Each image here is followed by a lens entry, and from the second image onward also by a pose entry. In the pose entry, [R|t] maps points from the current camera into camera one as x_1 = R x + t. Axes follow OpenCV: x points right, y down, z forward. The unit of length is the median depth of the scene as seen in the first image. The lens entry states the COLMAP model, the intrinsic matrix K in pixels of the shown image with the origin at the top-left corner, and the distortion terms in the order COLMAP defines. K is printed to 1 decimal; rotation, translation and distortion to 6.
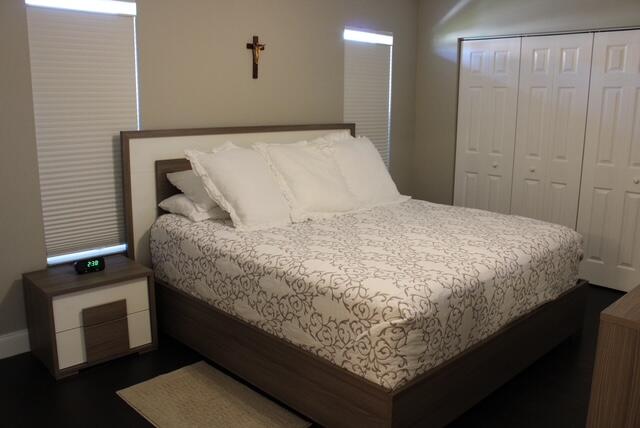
lens RADIAL K [[558.5, 0, 314.9], [0, 558.5, 213.3], [0, 0, 1]] dist [-0.170886, 0.177711]
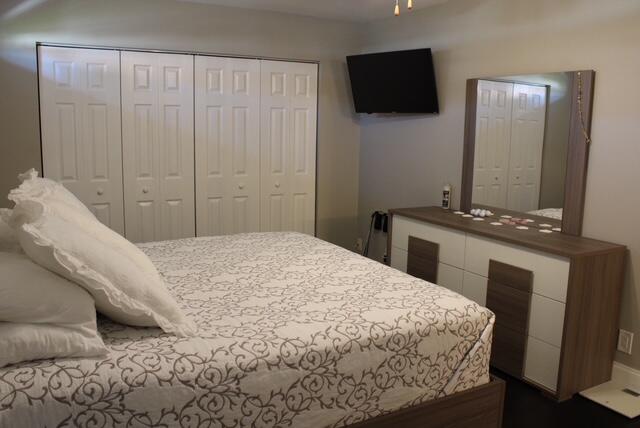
lens RADIAL K [[558.5, 0, 314.9], [0, 558.5, 213.3], [0, 0, 1]] dist [-0.170886, 0.177711]
pose [[0.252653, -0.159930, 0.954248, -0.691730], [0.177714, 0.977136, 0.116714, -0.154145], [-0.951096, 0.140095, 0.275298, 0.698807]]
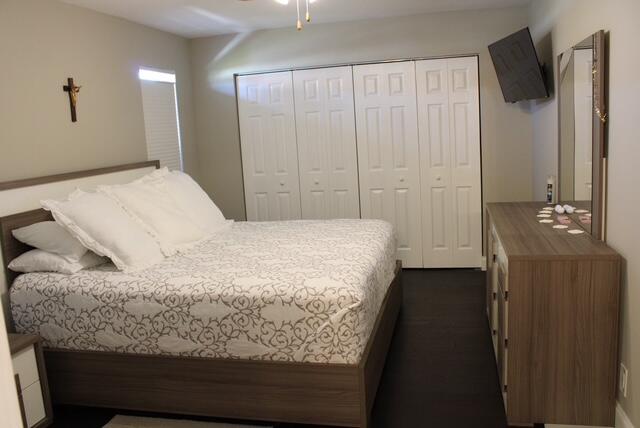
lens RADIAL K [[558.5, 0, 314.9], [0, 558.5, 213.3], [0, 0, 1]] dist [-0.170886, 0.177711]
pose [[0.838533, -0.144059, 0.525461, -0.365471], [0.177091, 0.984111, -0.012801, -0.001085], [-0.515268, 0.103788, 0.850721, -0.003875]]
